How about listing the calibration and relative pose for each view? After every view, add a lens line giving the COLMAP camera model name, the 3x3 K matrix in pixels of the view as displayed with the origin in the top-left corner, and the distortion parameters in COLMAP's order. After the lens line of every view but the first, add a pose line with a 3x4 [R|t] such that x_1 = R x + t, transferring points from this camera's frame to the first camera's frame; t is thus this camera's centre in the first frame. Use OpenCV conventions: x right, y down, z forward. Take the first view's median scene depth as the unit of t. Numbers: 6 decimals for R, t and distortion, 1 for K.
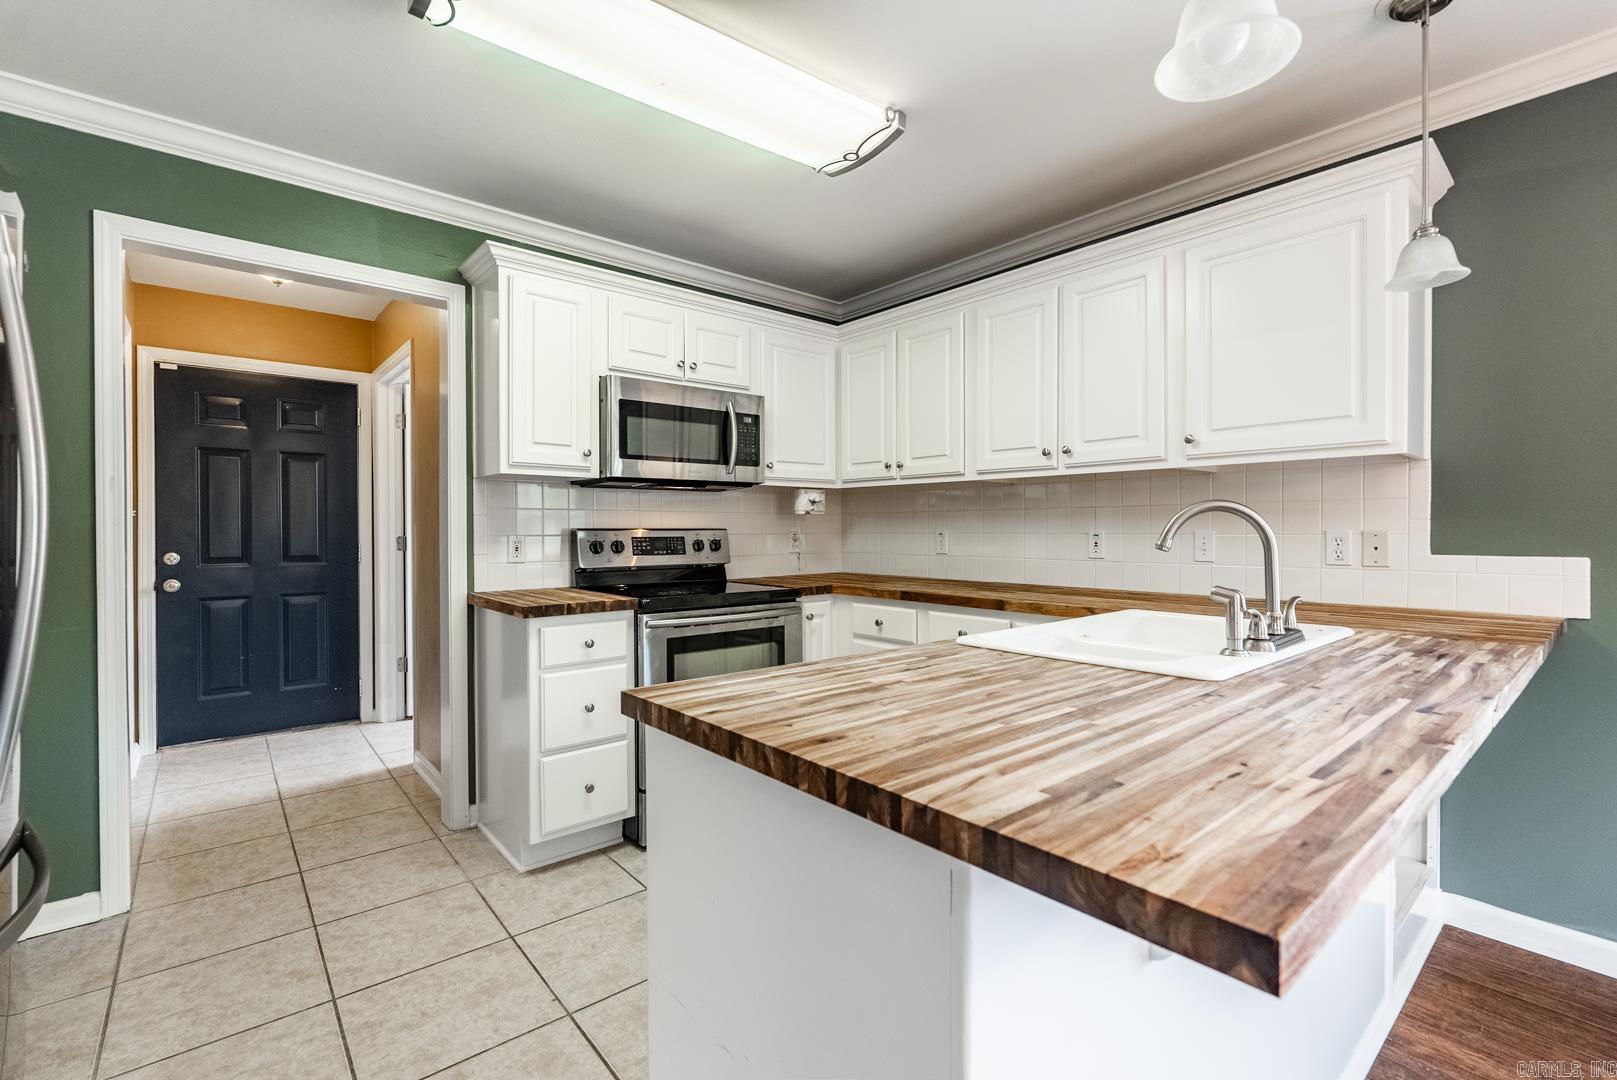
lens RADIAL K [[722.4, 0, 817.0], [0, 722.4, 532.1], [0, 0, 1]] dist [-0.007091, 0.000877]
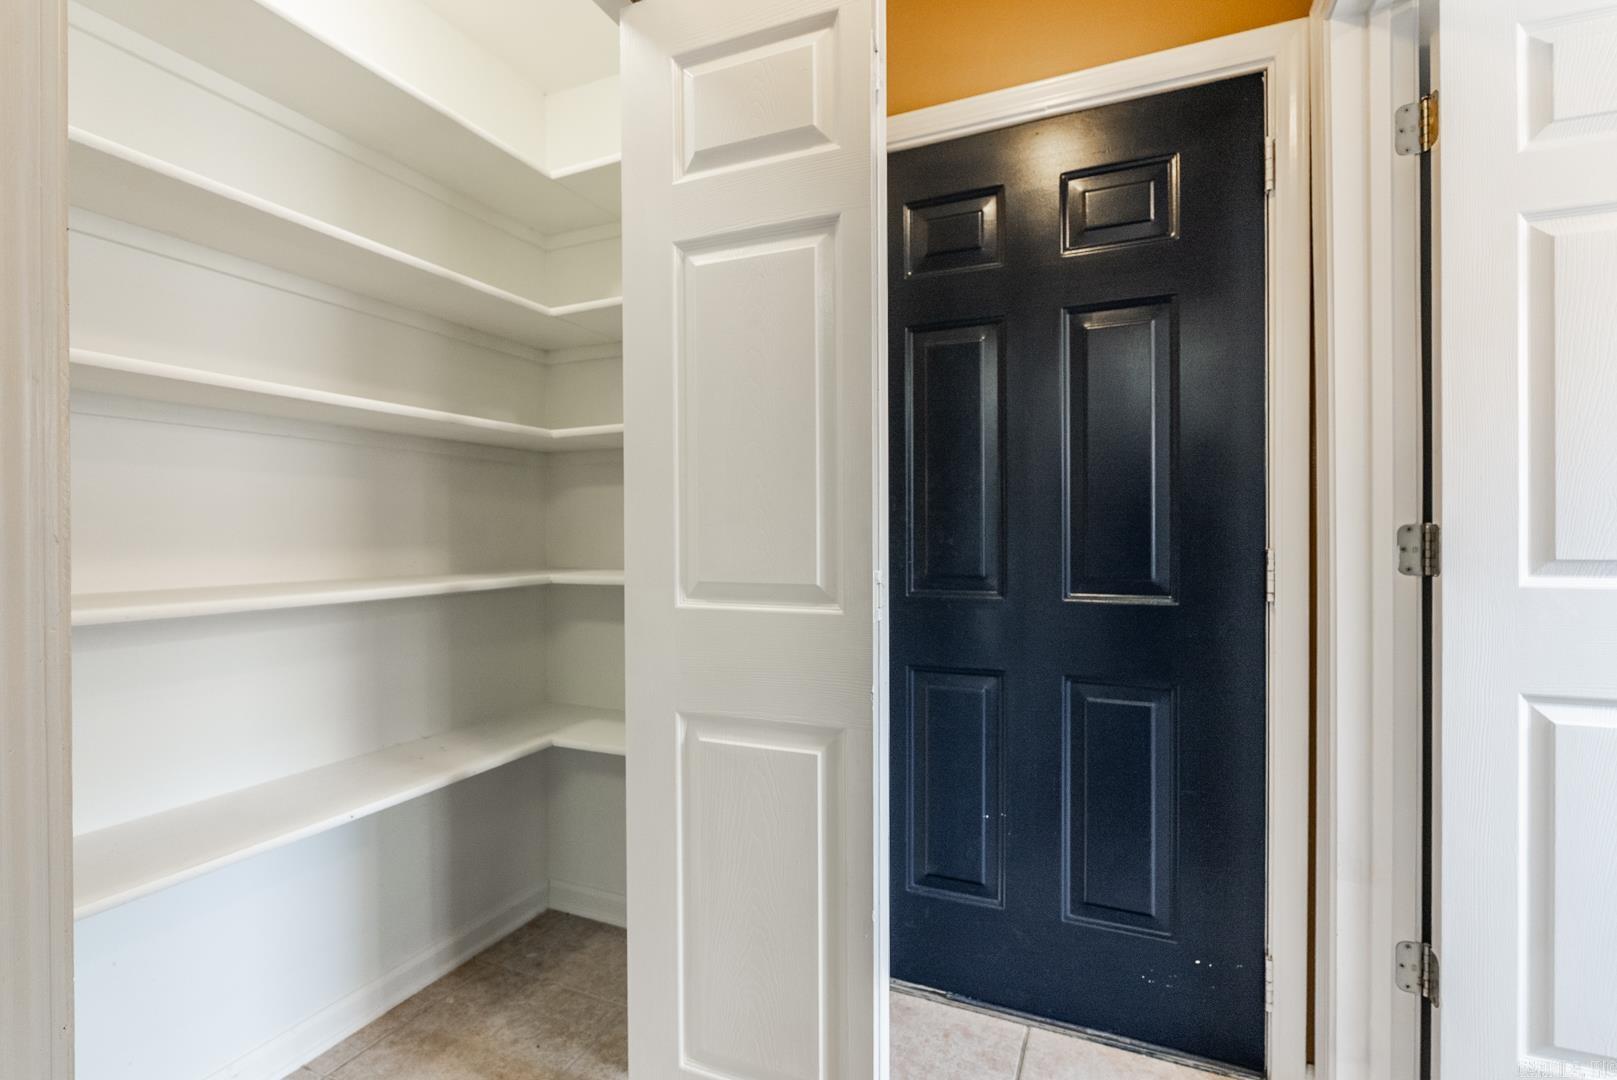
lens RADIAL K [[722.4, 0, 808.2], [0, 722.4, 535.1], [0, 0, 1]] dist [-0.007091, 0.000877]
pose [[0.443856, 0.003543, -0.896091, -0.432918], [-0.003387, 0.999992, 0.002276, 0.010280], [0.896092, 0.002025, 0.443864, 0.663584]]
